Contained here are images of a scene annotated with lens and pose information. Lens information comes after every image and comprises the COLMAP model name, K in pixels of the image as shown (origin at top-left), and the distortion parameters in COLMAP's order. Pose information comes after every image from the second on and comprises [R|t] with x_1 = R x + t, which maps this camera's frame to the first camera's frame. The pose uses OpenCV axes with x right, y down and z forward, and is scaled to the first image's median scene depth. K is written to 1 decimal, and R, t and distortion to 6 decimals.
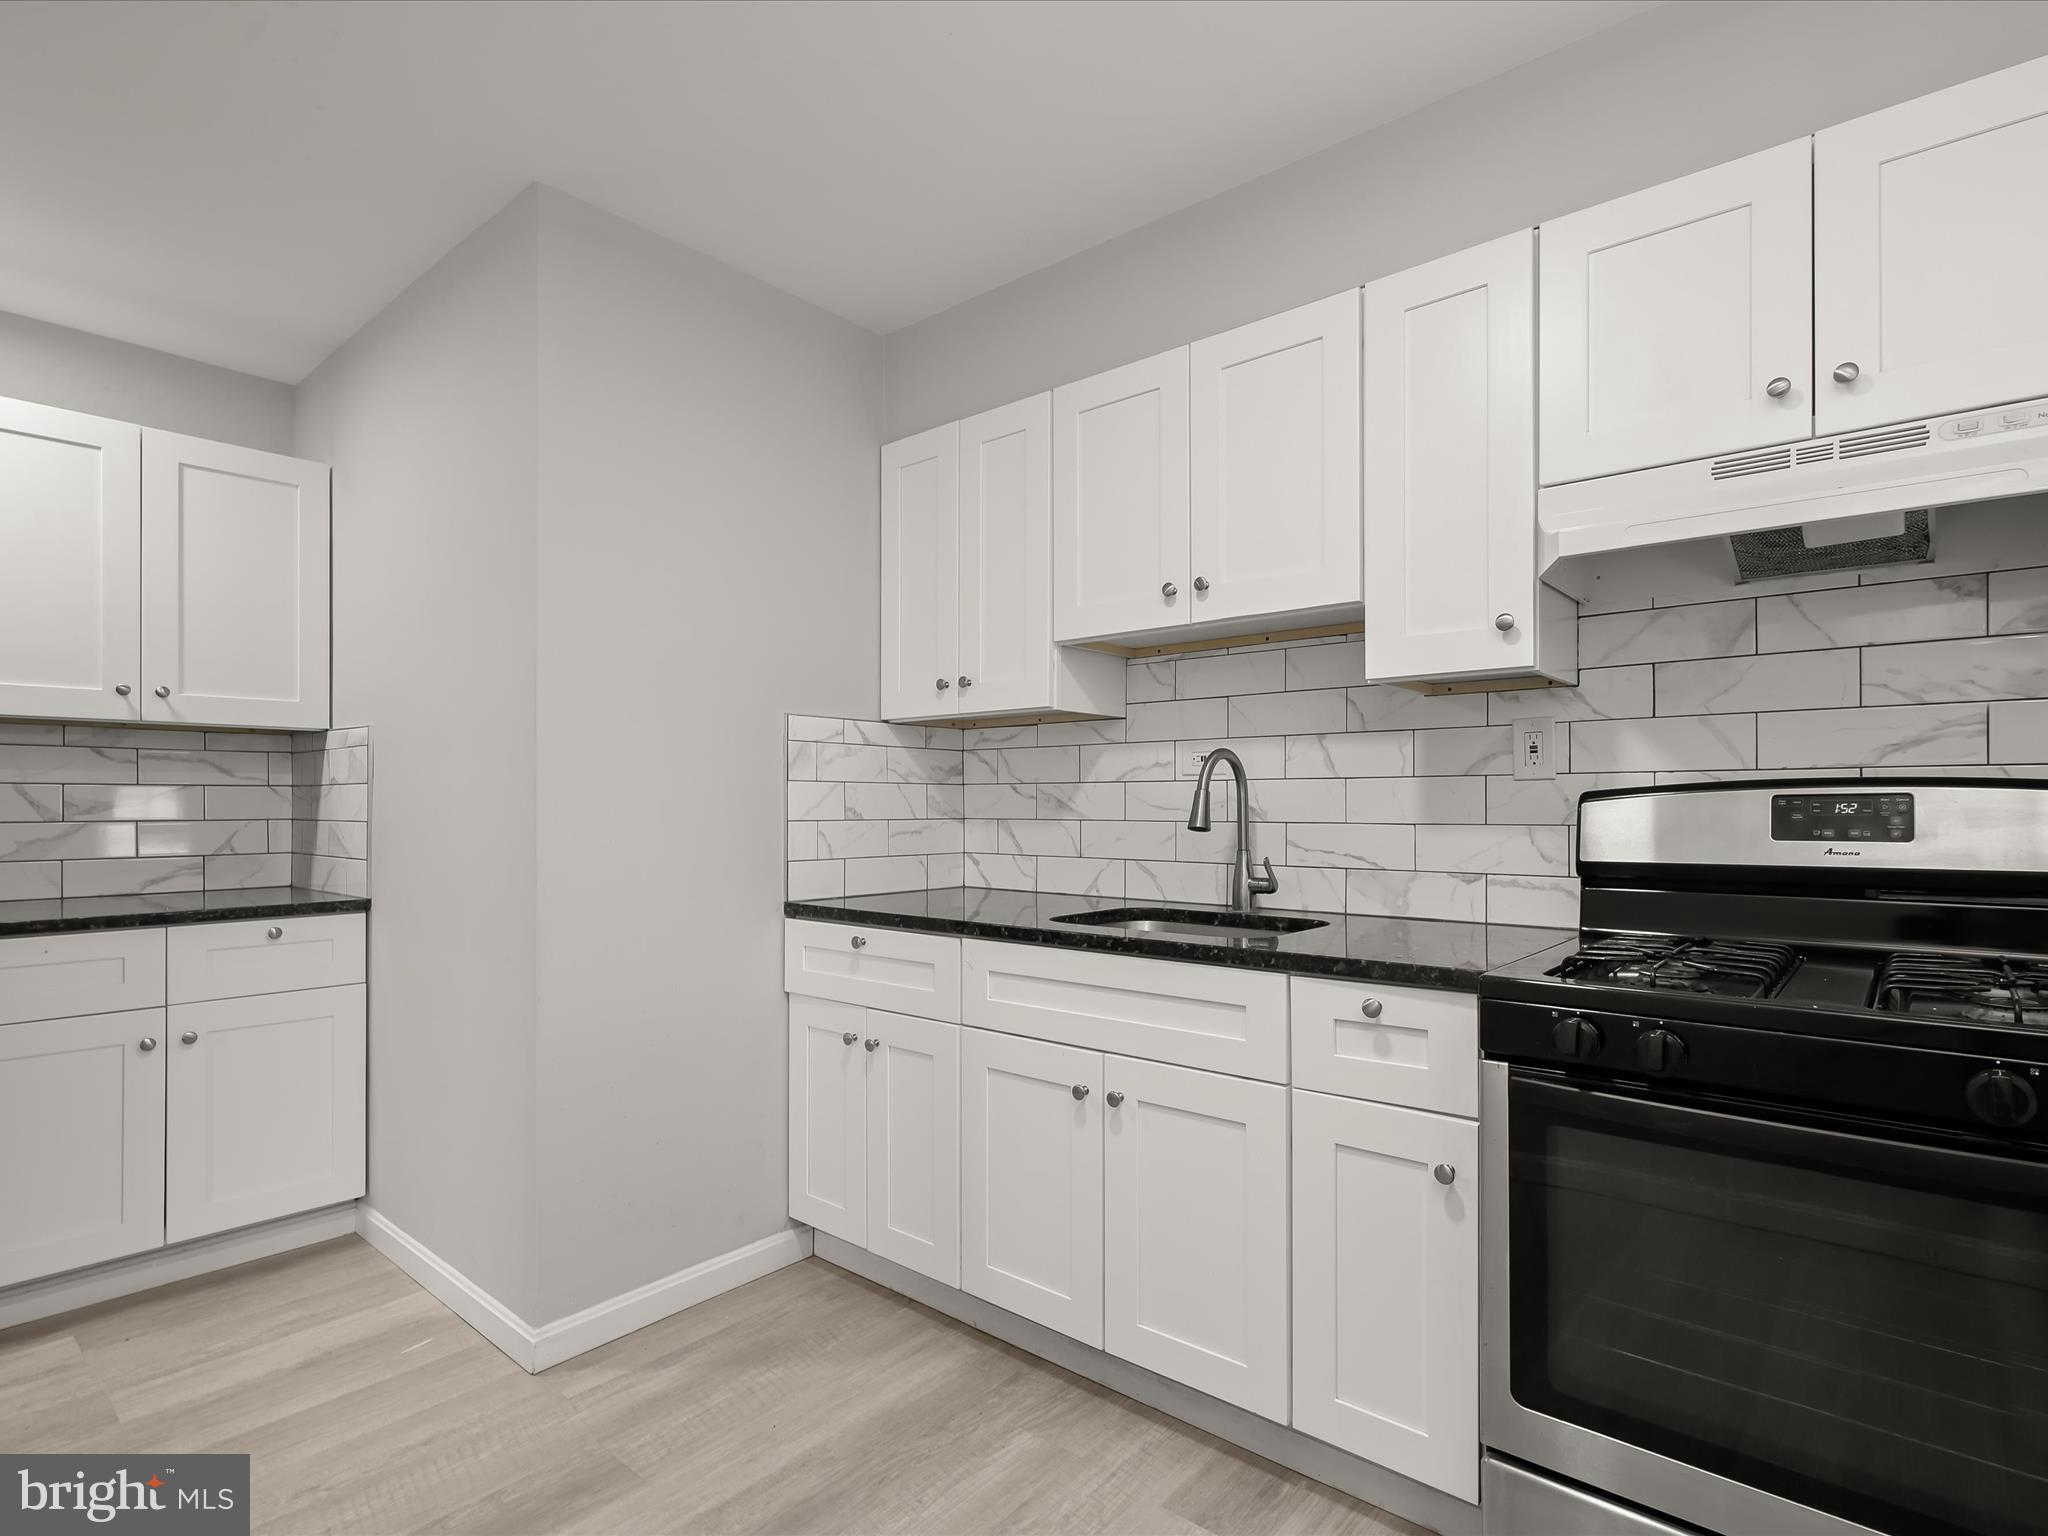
lens RADIAL K [[1044.8, 0, 1028.9], [0, 1044.8, 795.3], [0, 0, 1]] dist [-0.001215, 0.002565]
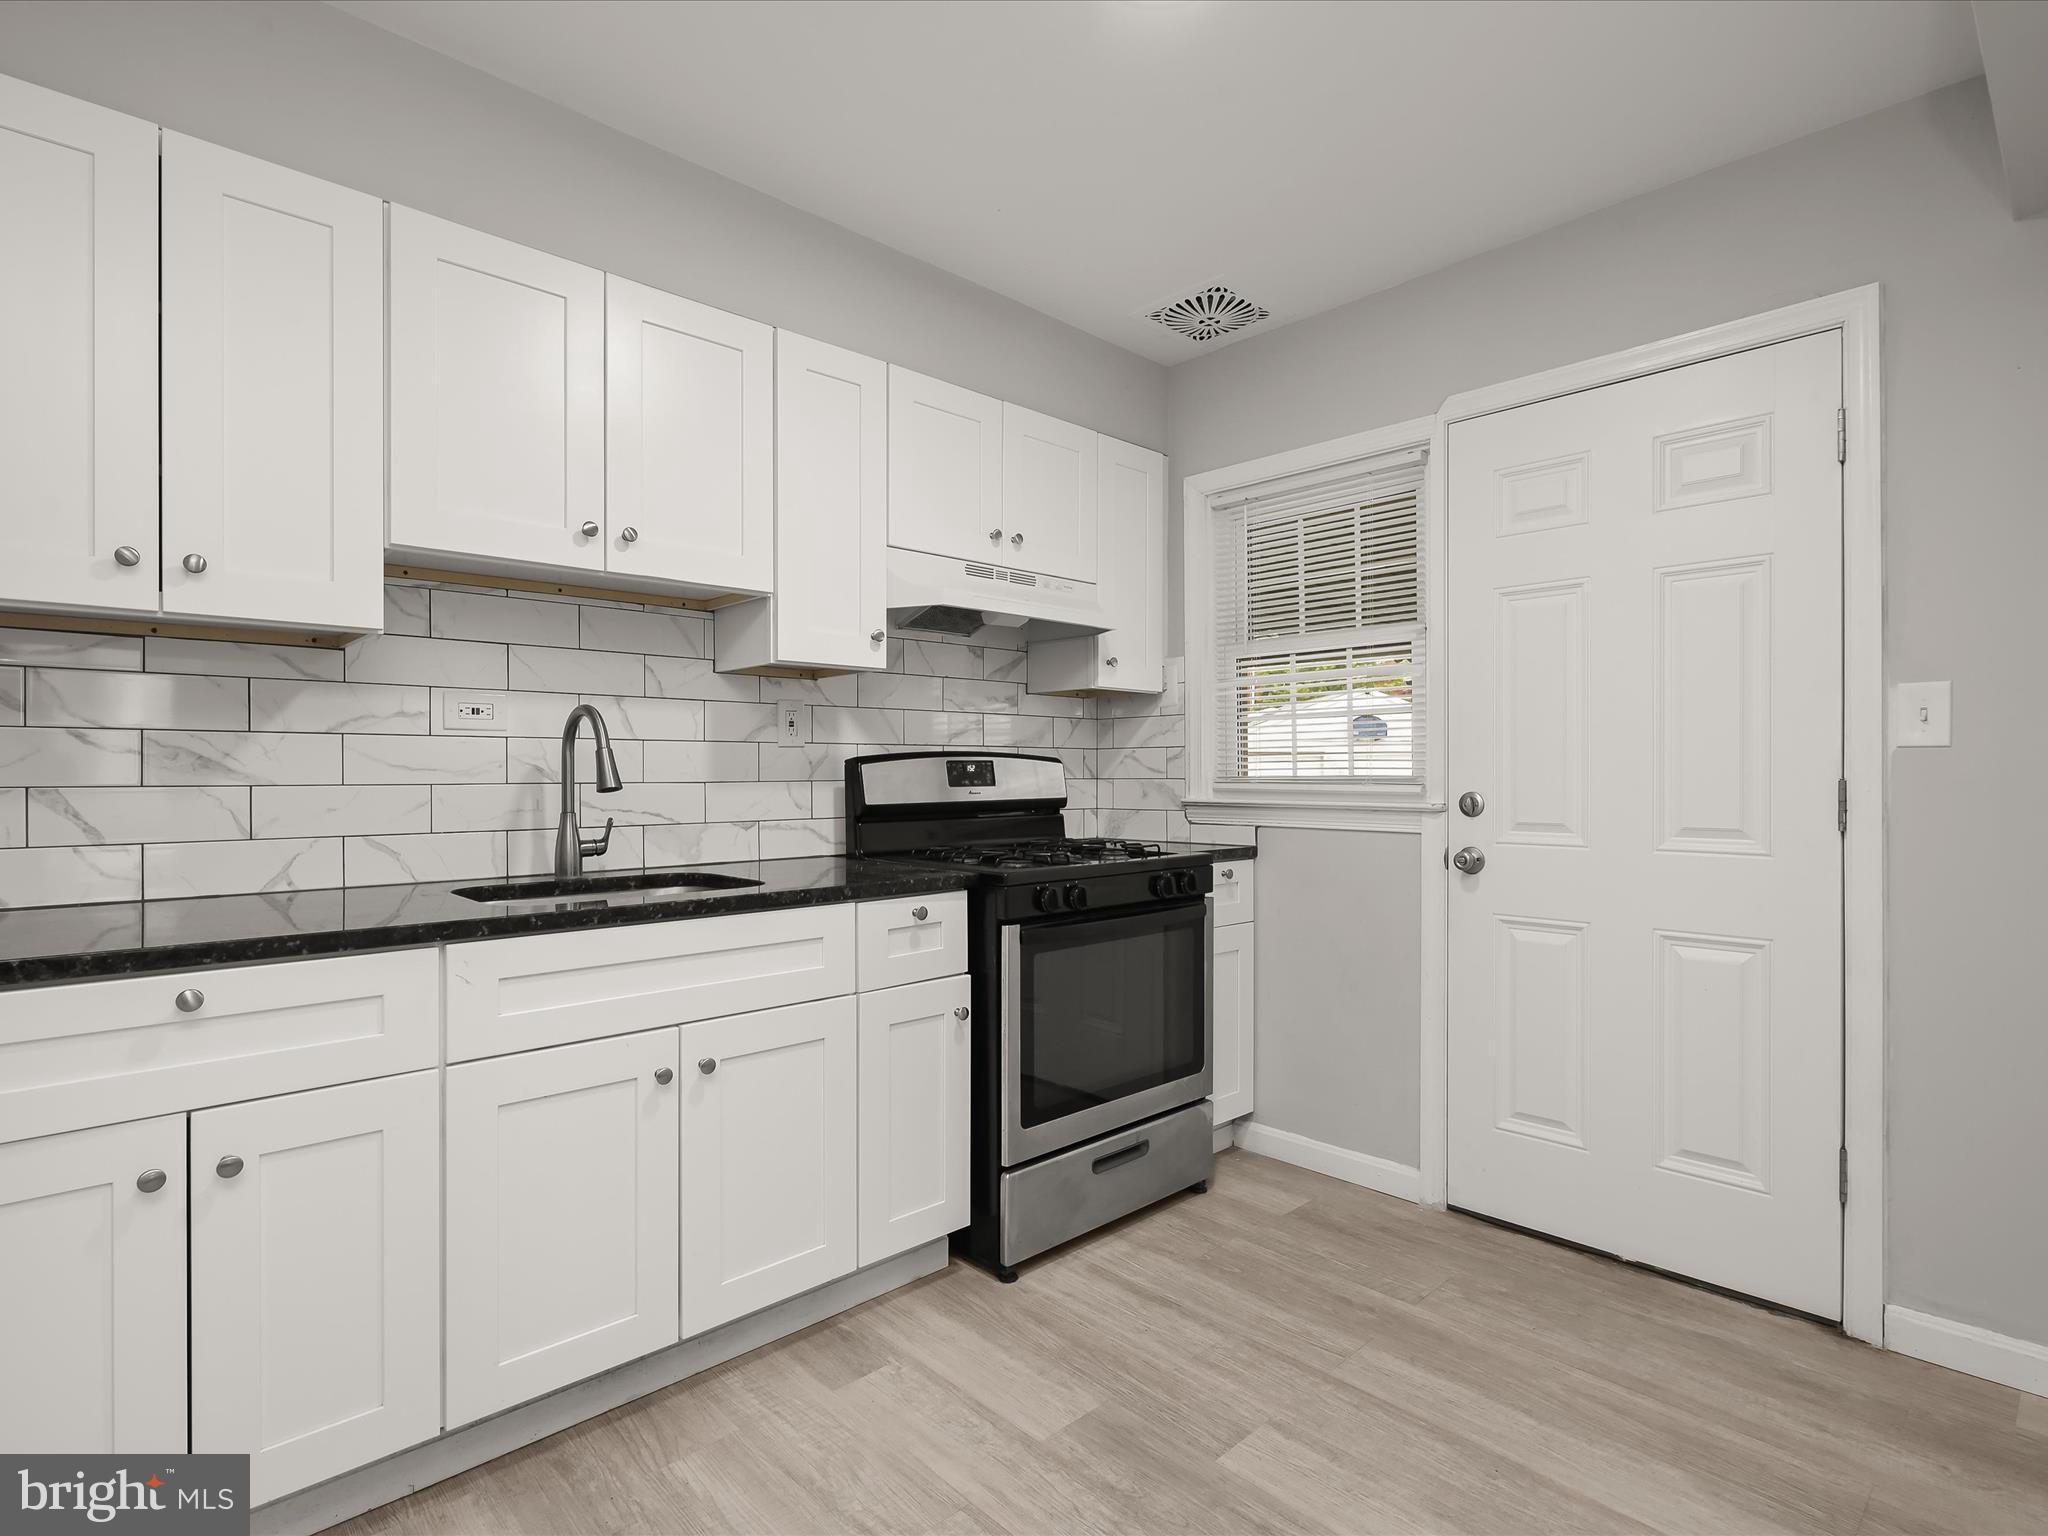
lens RADIAL K [[1044.8, 0, 1035.3], [0, 1044.8, 766.0], [0, 0, 1]] dist [-0.001215, 0.002565]
pose [[0.101292, 0.005878, 0.994839, -0.789958], [-0.008821, 0.999949, -0.005010, 0.012983], [-0.994818, -0.008268, 0.101339, 0.554736]]
